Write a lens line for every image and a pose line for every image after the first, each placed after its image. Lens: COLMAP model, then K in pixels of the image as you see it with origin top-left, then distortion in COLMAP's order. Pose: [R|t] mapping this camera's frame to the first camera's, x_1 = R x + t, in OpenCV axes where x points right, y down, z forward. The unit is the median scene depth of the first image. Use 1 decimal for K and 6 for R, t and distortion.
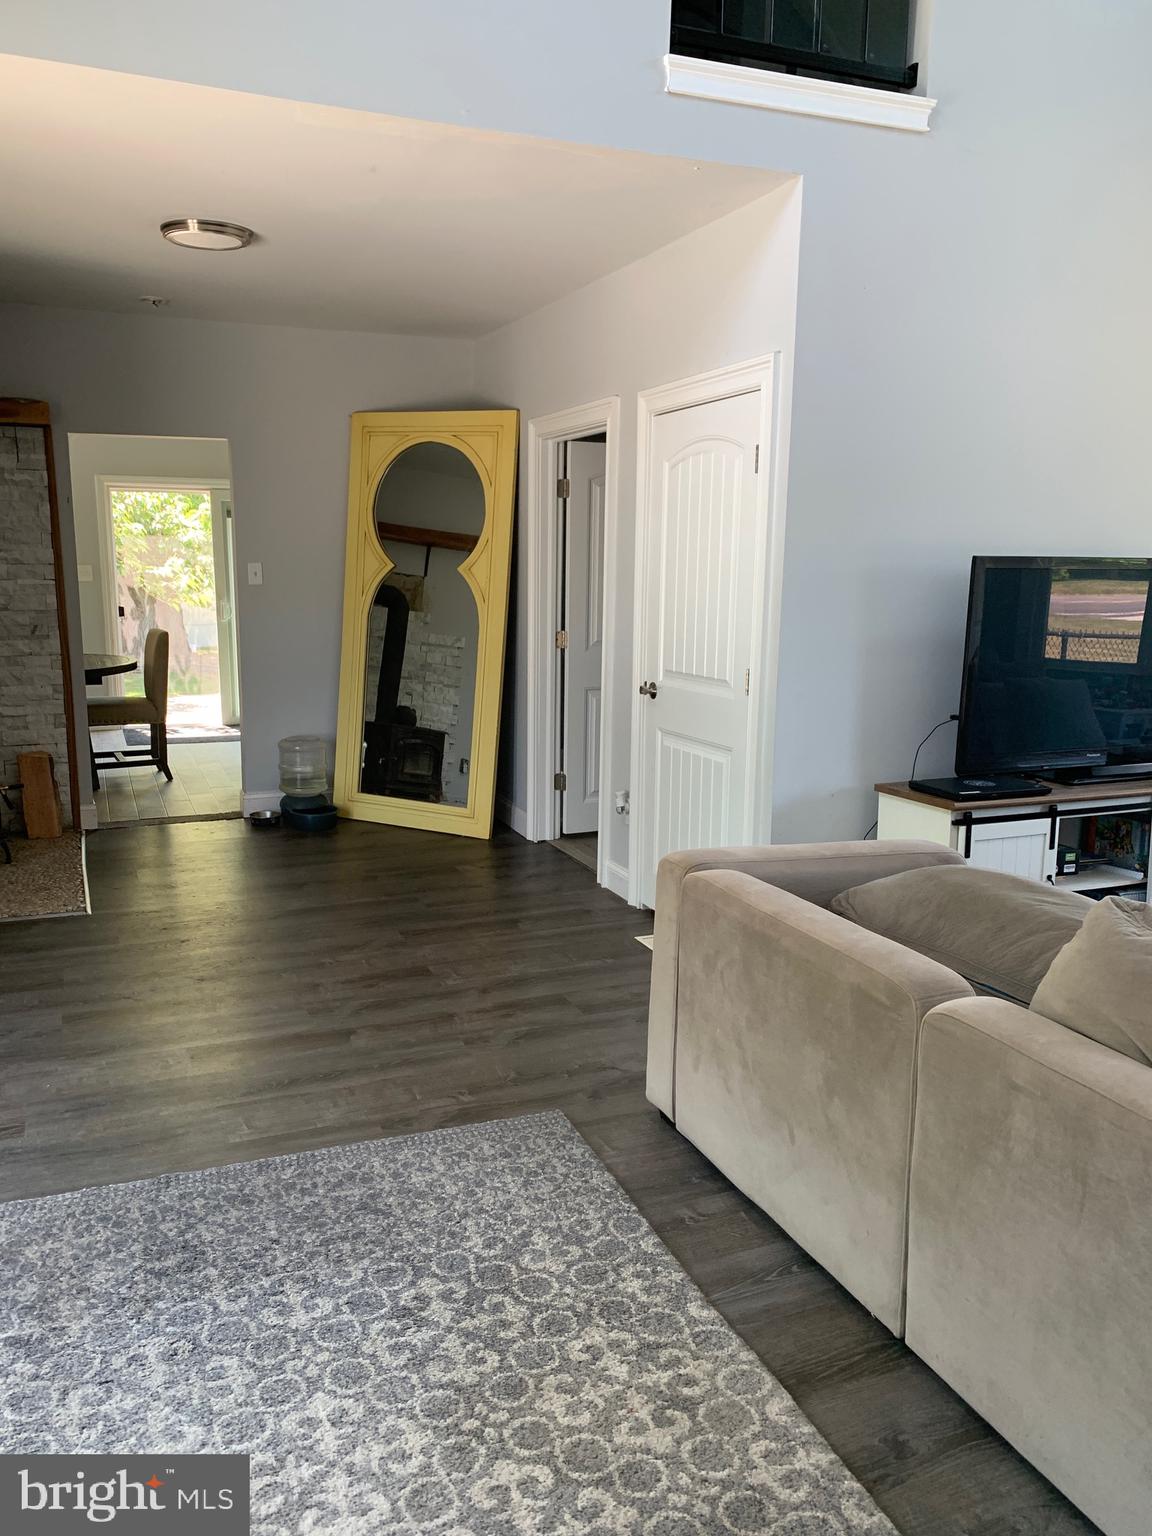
lens RADIAL K [[1188.3, 0, 575.7], [0, 1188.3, 767.1], [0, 0, 1]] dist [0.019507, -0.015663]
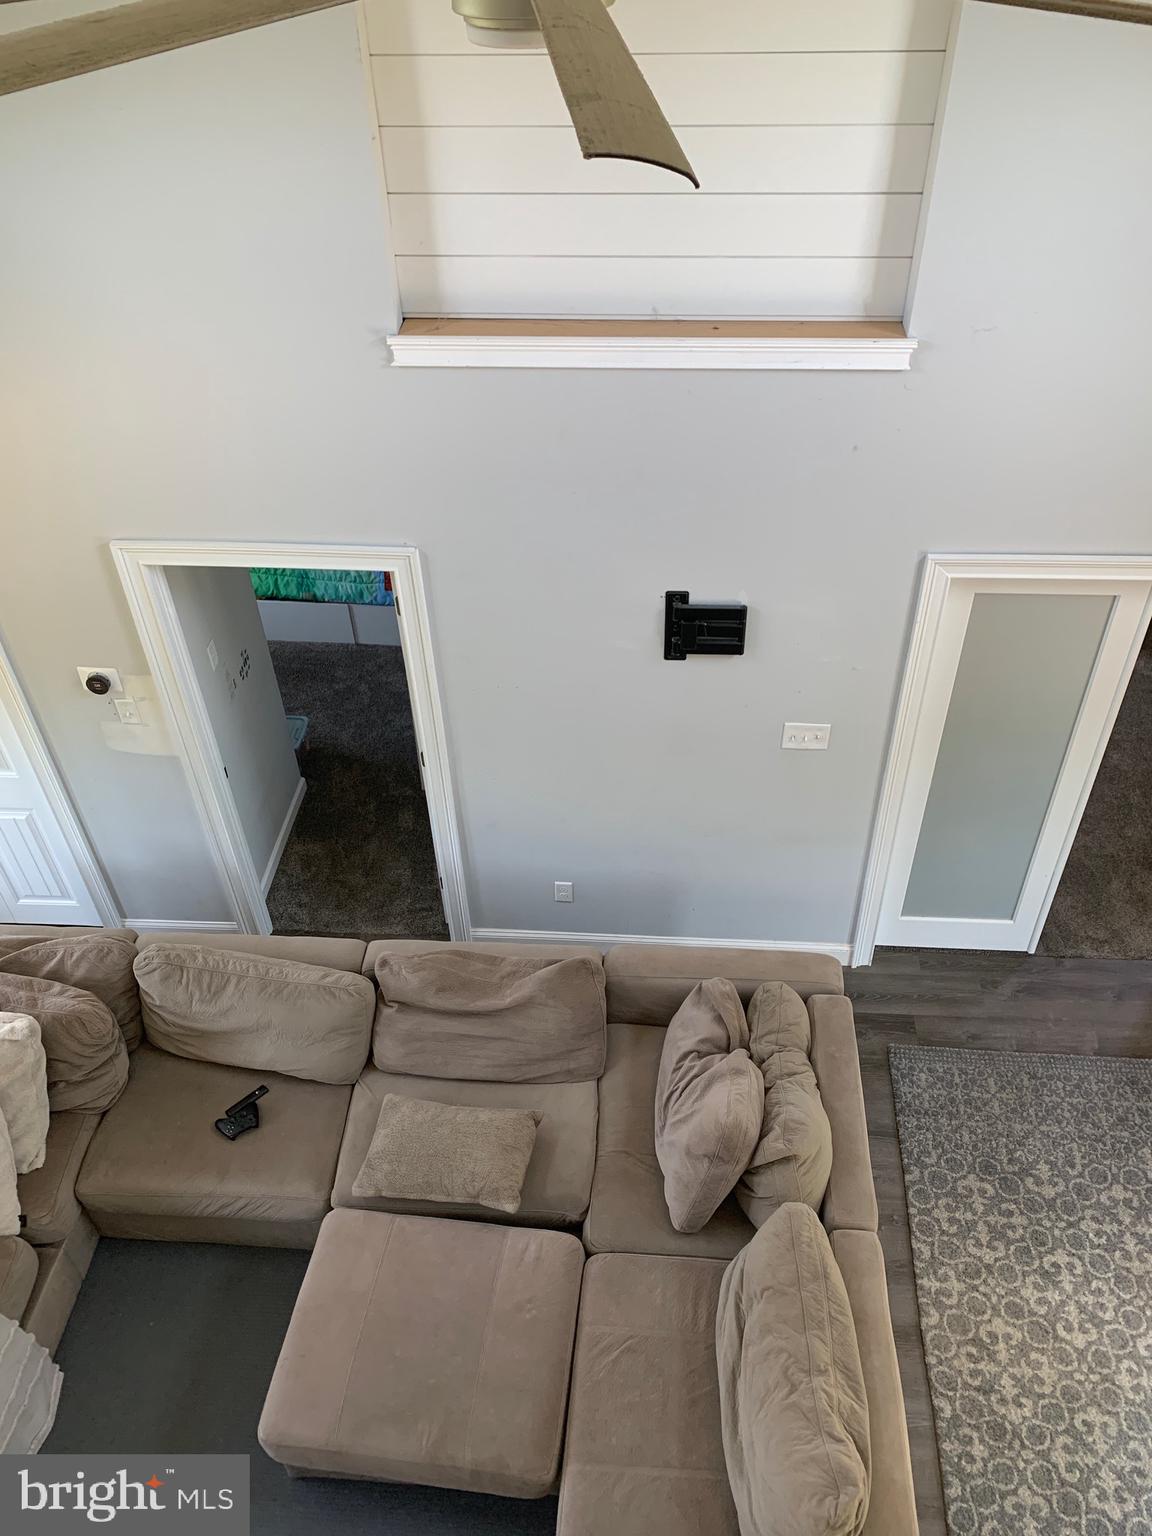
lens RADIAL K [[1188.3, 0, 591.9], [0, 1188.3, 781.3], [0, 0, 1]] dist [0.019507, -0.015663]
pose [[-0.898009, -0.284734, 0.335419, 0.253890], [0.093987, 0.620613, 0.778463, -1.541839], [-0.429821, 0.730593, -0.530555, 1.569490]]
